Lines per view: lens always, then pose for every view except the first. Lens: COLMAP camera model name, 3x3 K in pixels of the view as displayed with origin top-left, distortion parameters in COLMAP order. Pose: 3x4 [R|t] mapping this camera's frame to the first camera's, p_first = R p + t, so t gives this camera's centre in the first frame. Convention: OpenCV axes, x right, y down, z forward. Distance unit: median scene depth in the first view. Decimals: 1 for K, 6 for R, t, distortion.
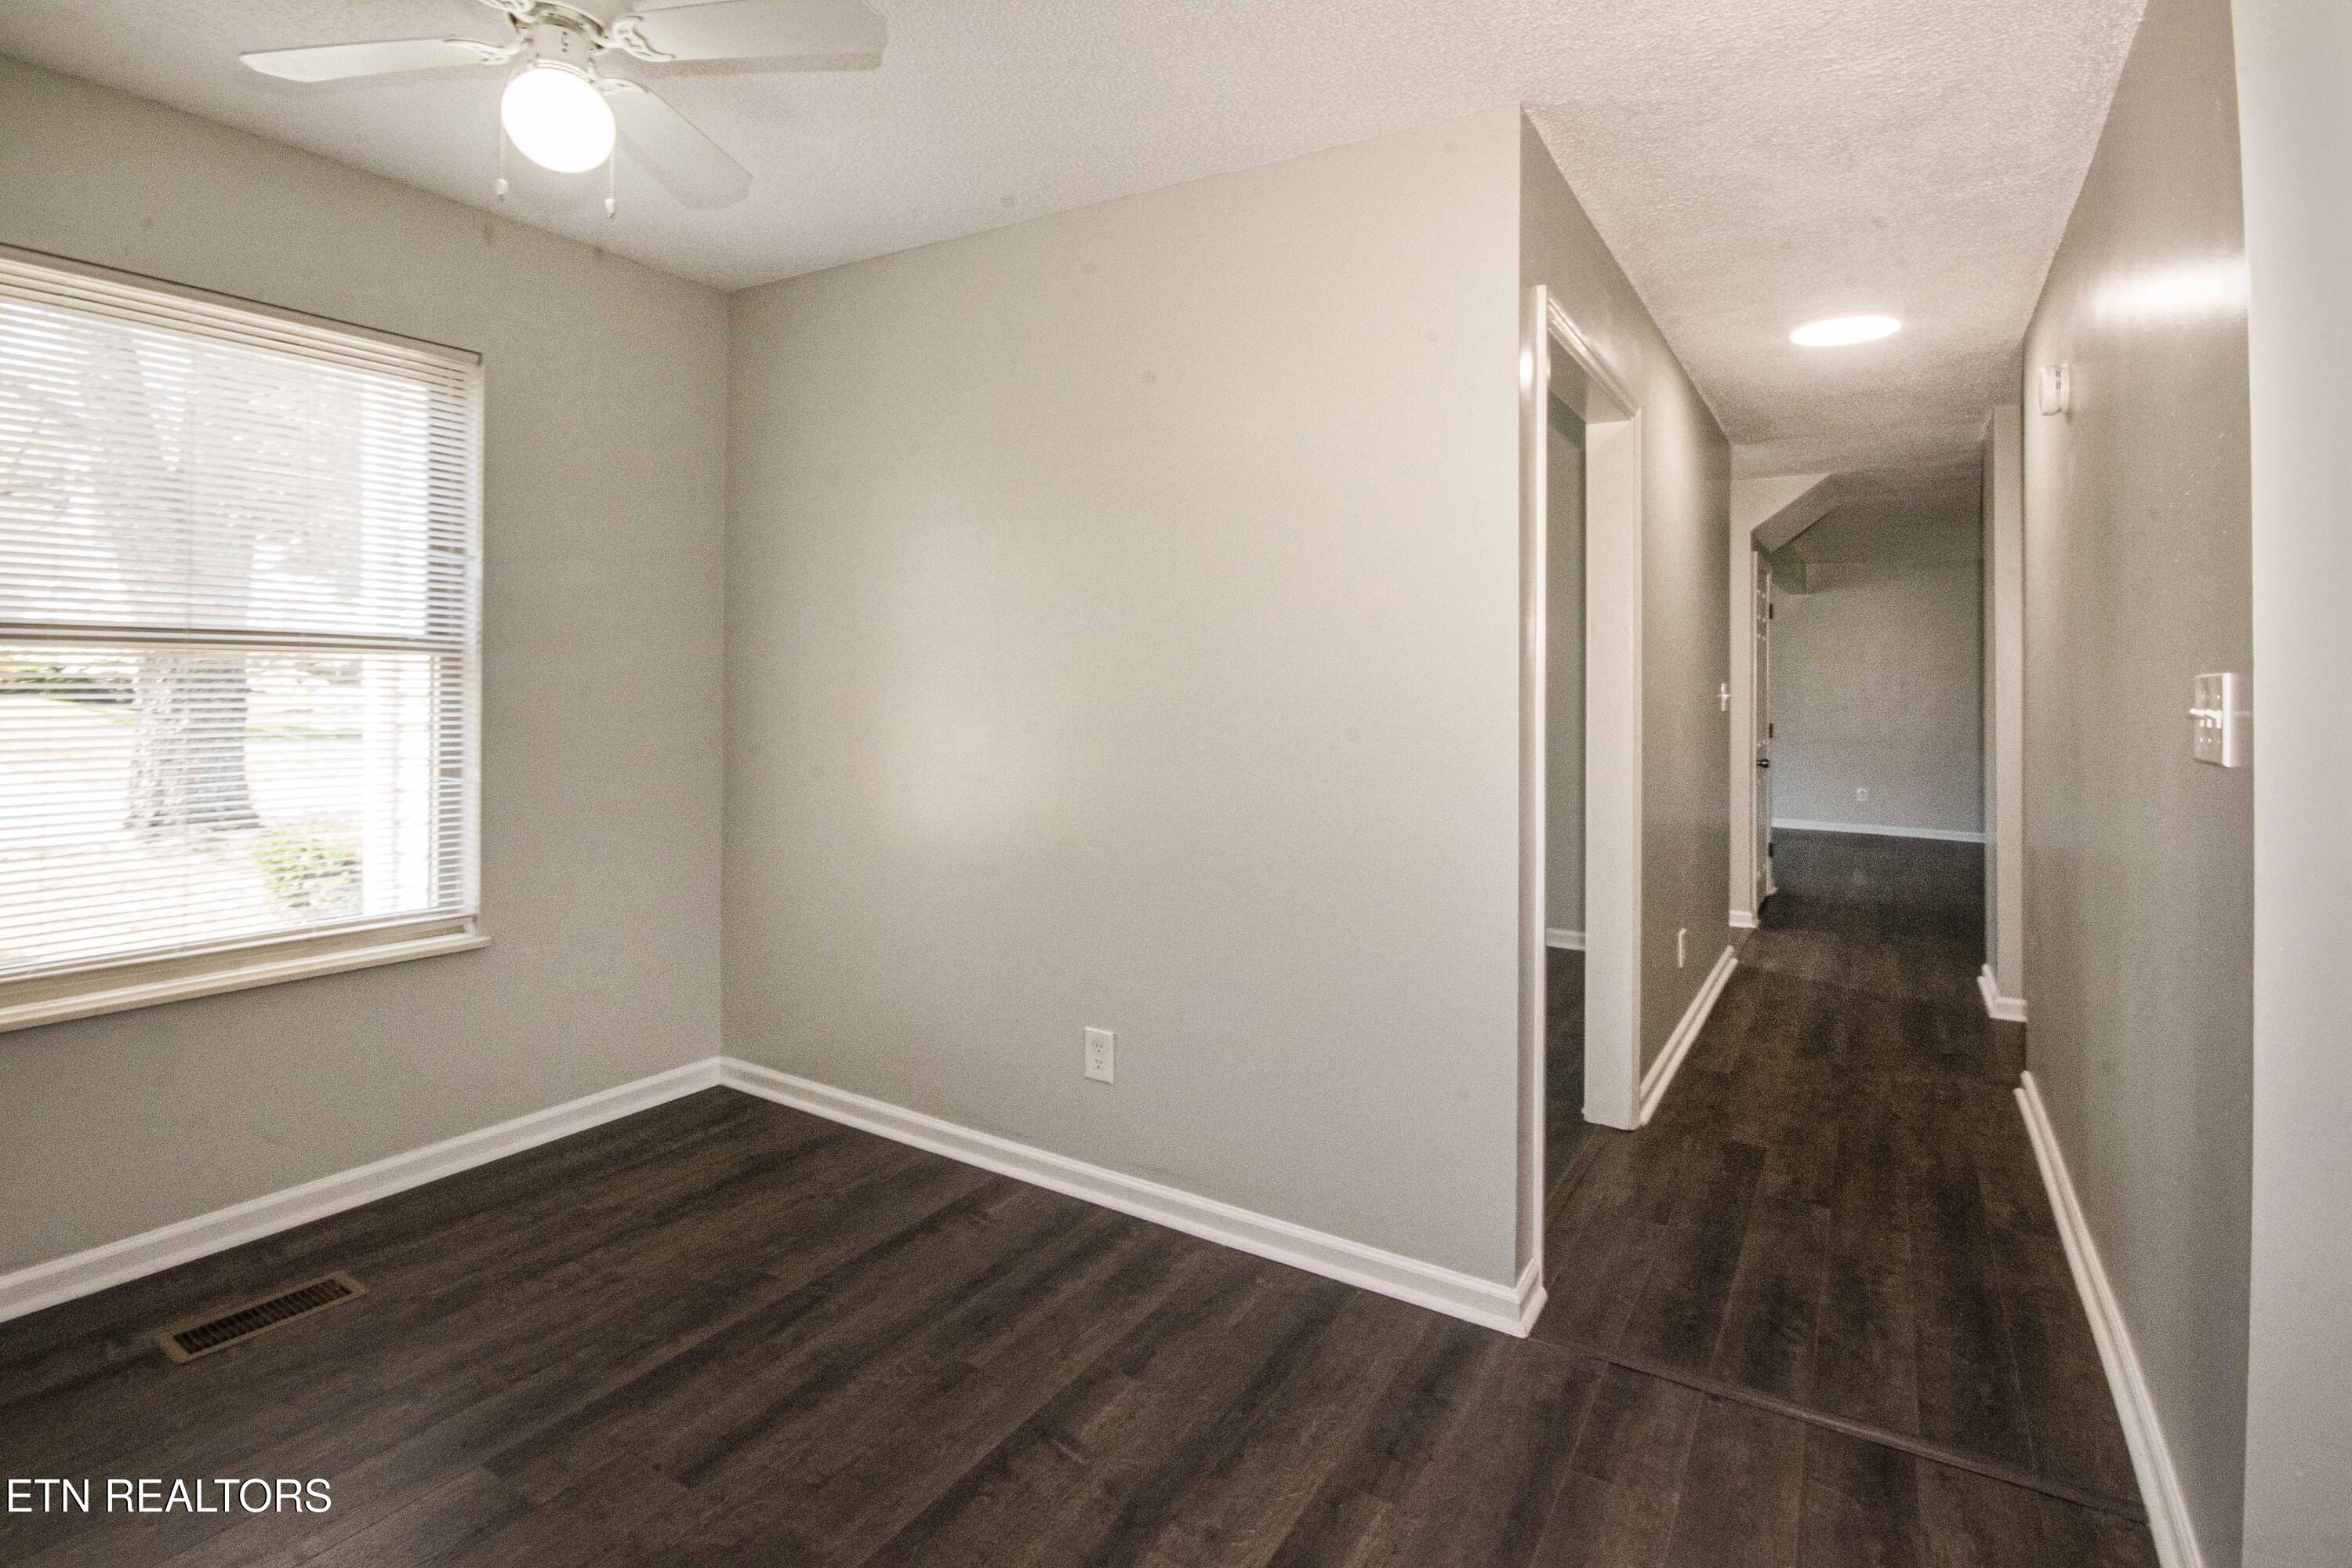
lens RADIAL K [[1150.1, 0, 1176.6], [0, 1150.1, 676.8], [0, 0, 1]] dist [-0.003068, -0.001188]
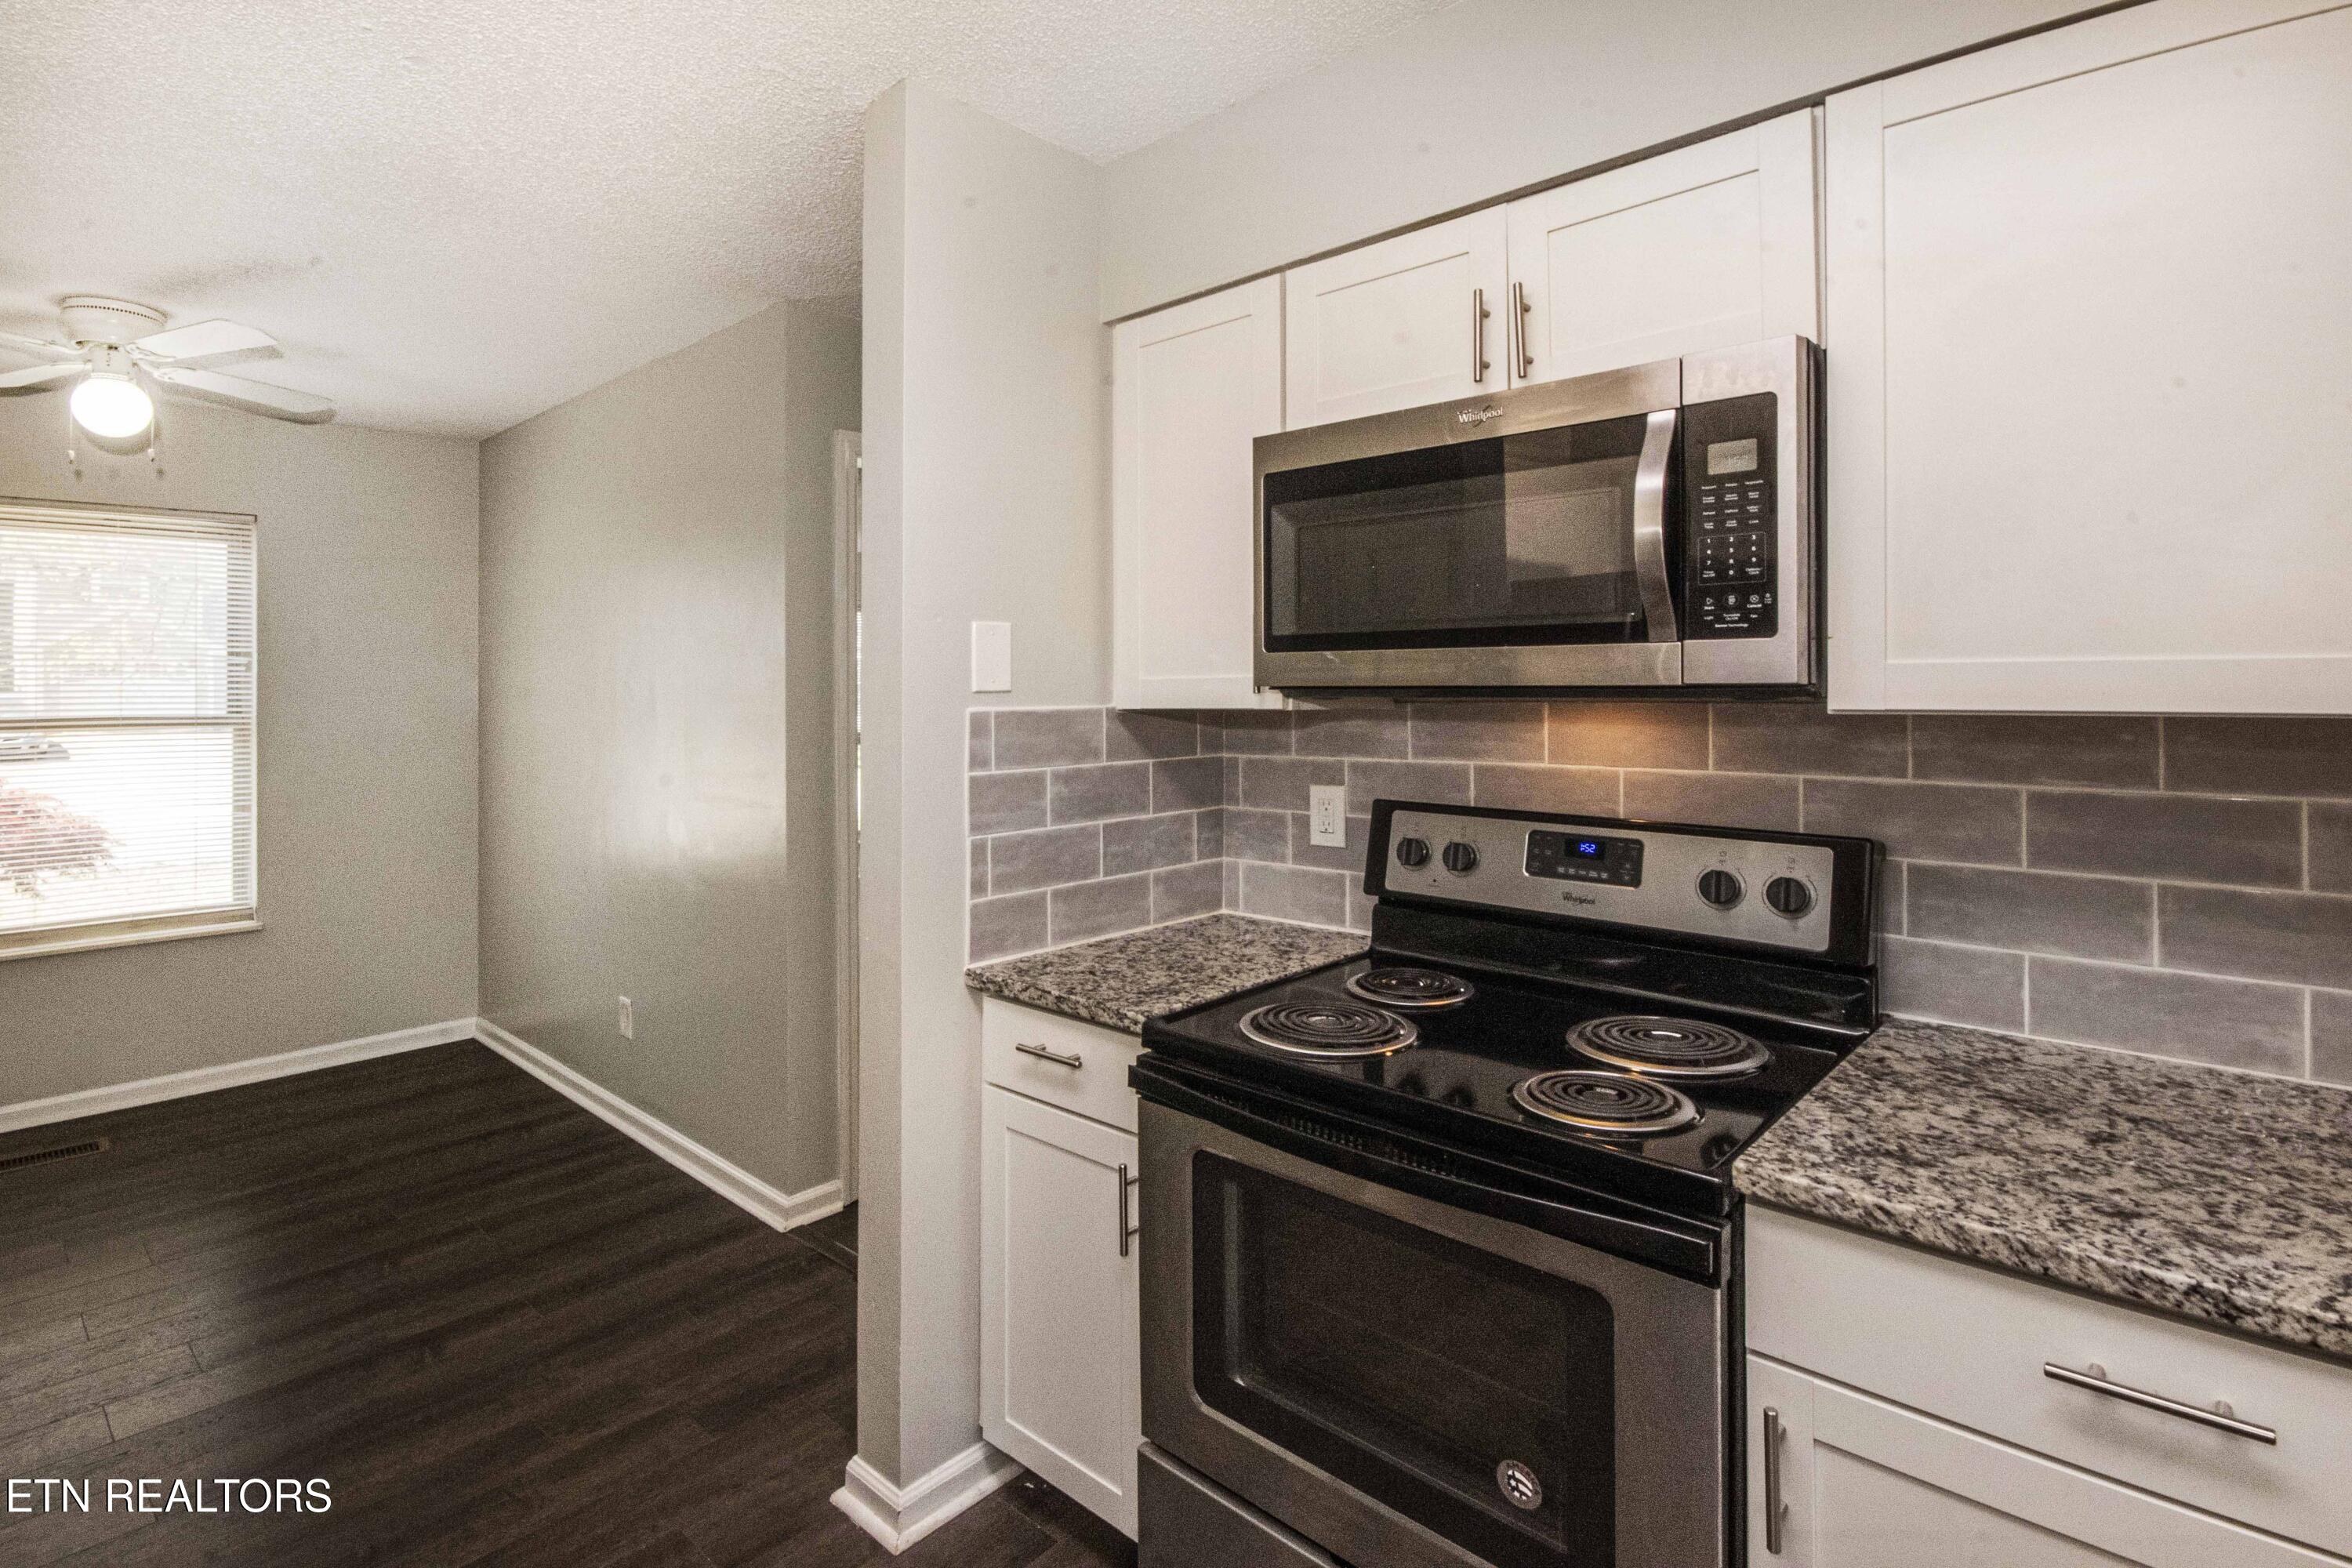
lens RADIAL K [[1150.1, 0, 1176.6], [0, 1150.1, 676.8], [0, 0, 1]] dist [-0.003068, -0.001188]
pose [[0.977517, -0.030939, -0.208575, 0.955296], [0.029091, 0.999506, -0.011923, -0.035589], [0.208841, 0.005588, 0.977934, -0.192119]]
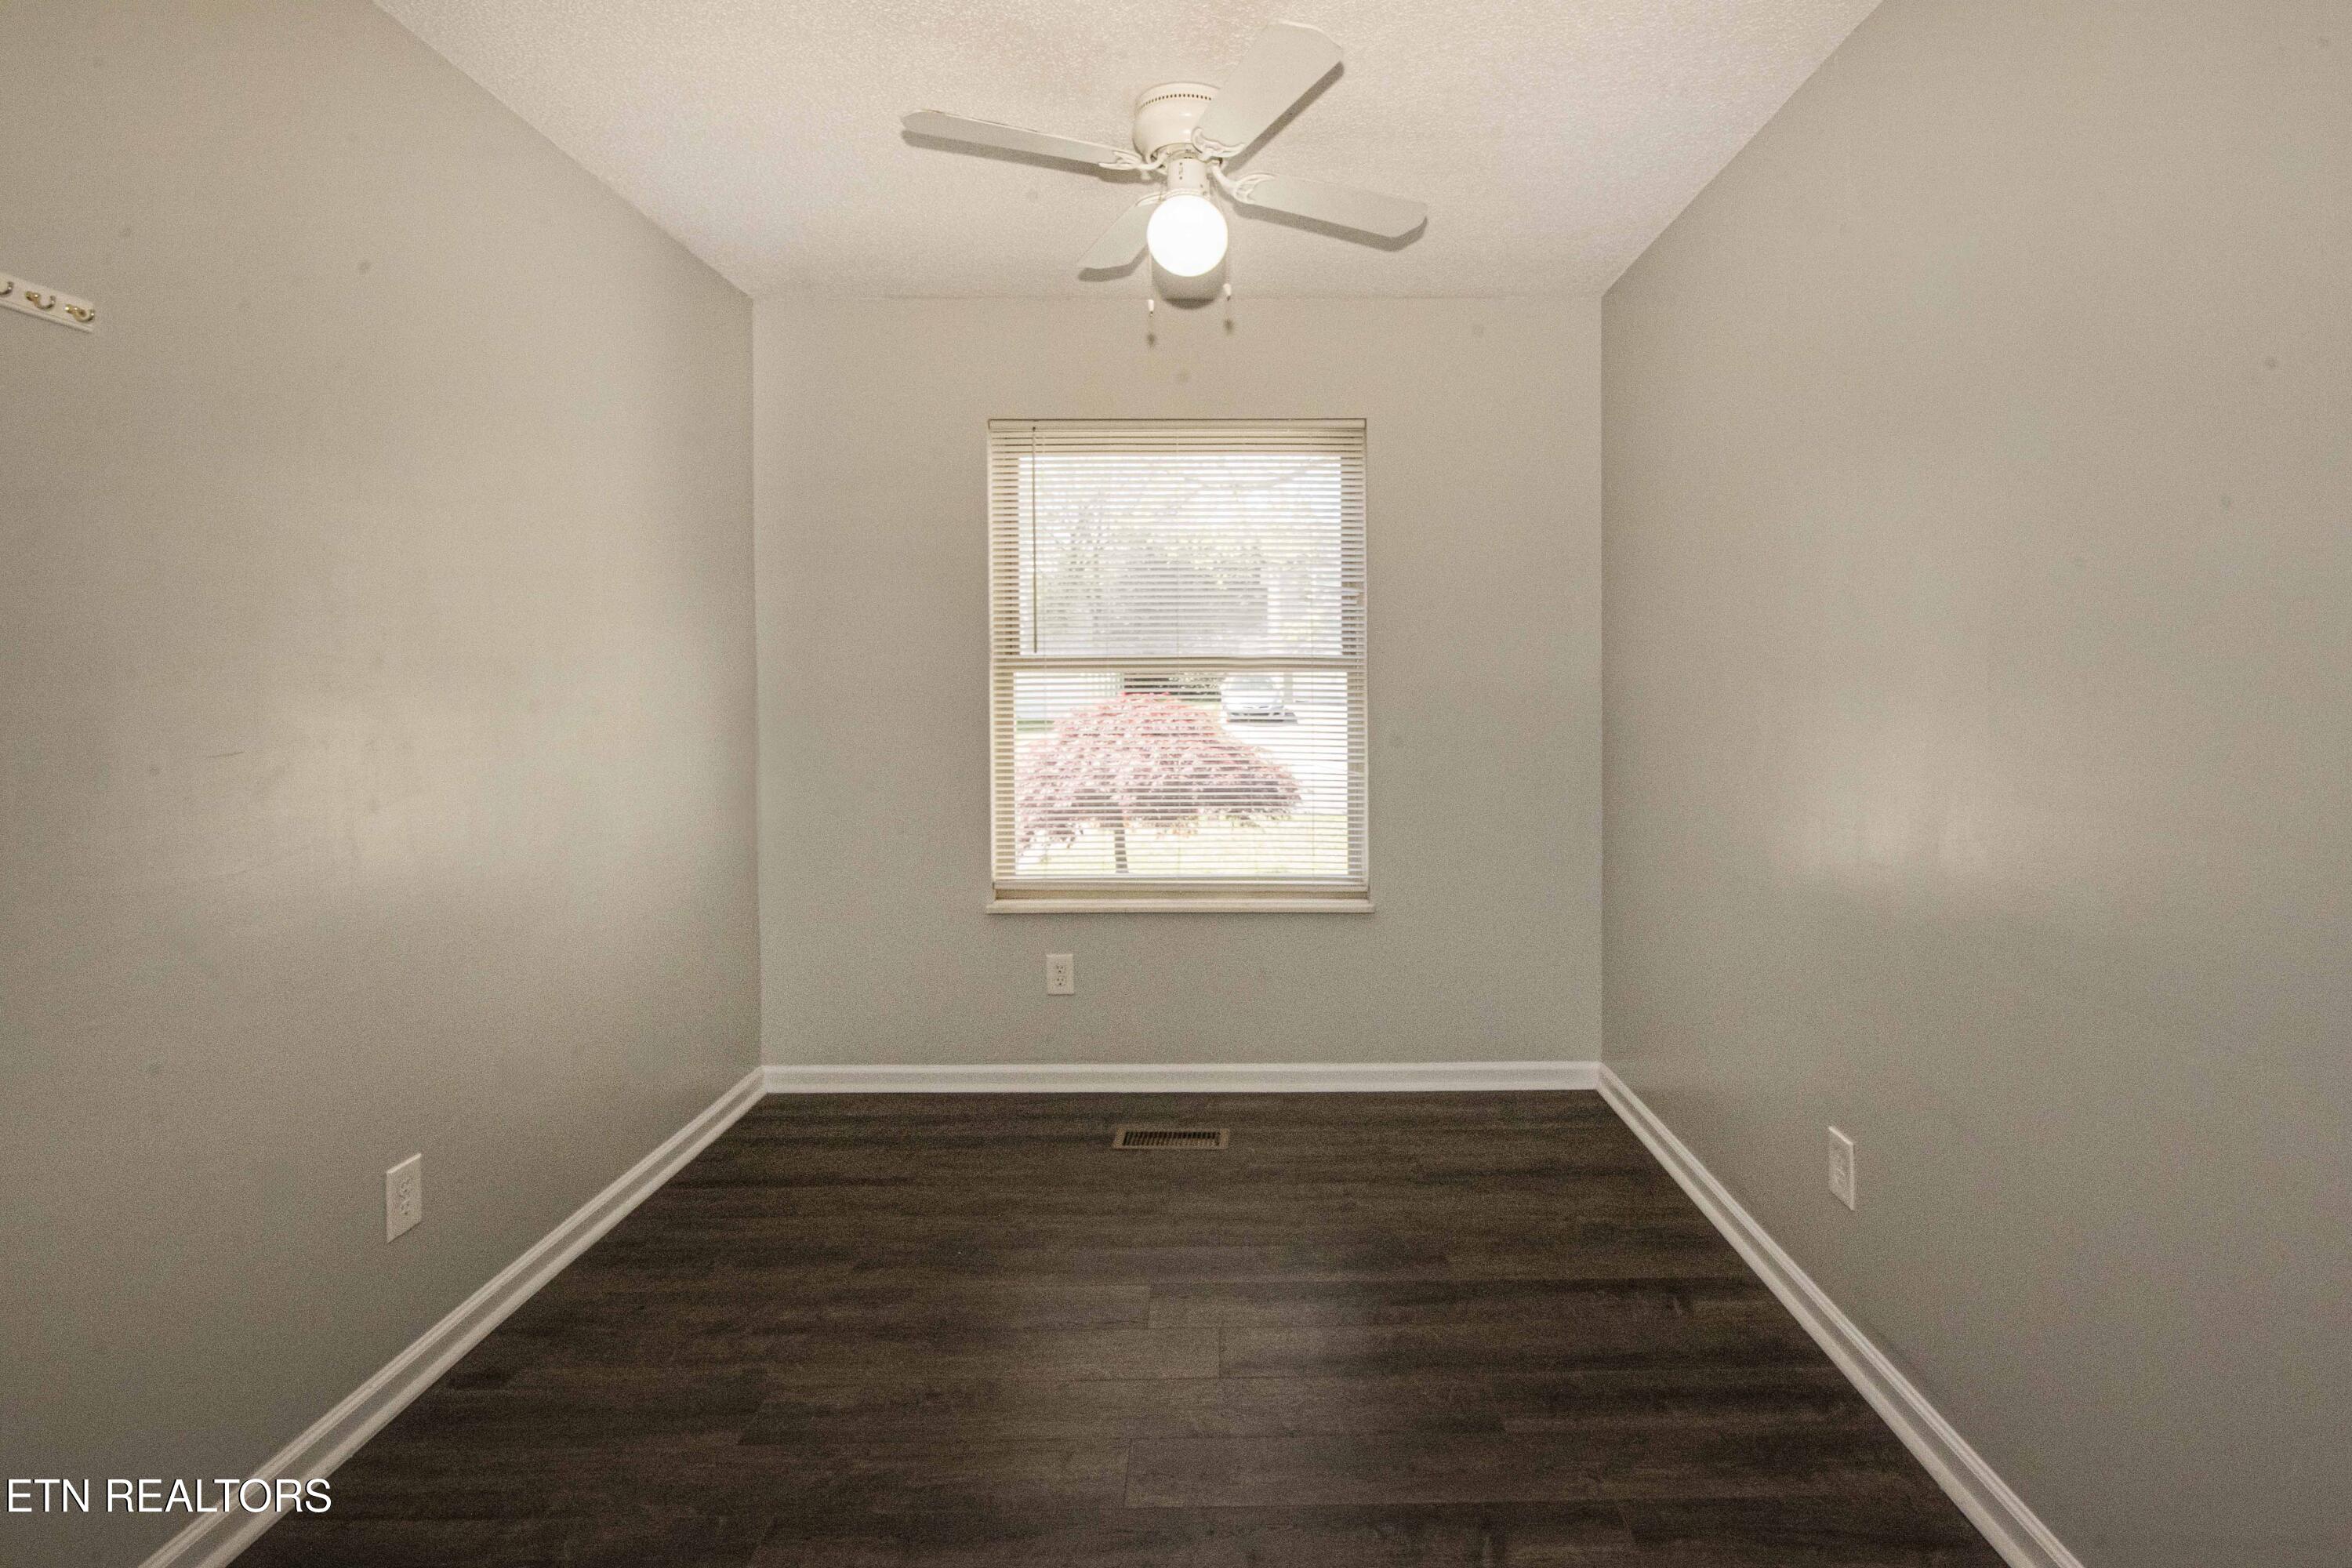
lens RADIAL K [[1173.6, 0, 1270.9], [0, 1173.6, 712.5], [0, 0, 1]] dist [-0.001363, 0.000105]
pose [[0.528204, -0.000677, -0.849117, 0.446136], [0.016736, 0.999814, 0.009614, 0.014121], [0.848953, -0.019289, 0.528117, 0.305567]]
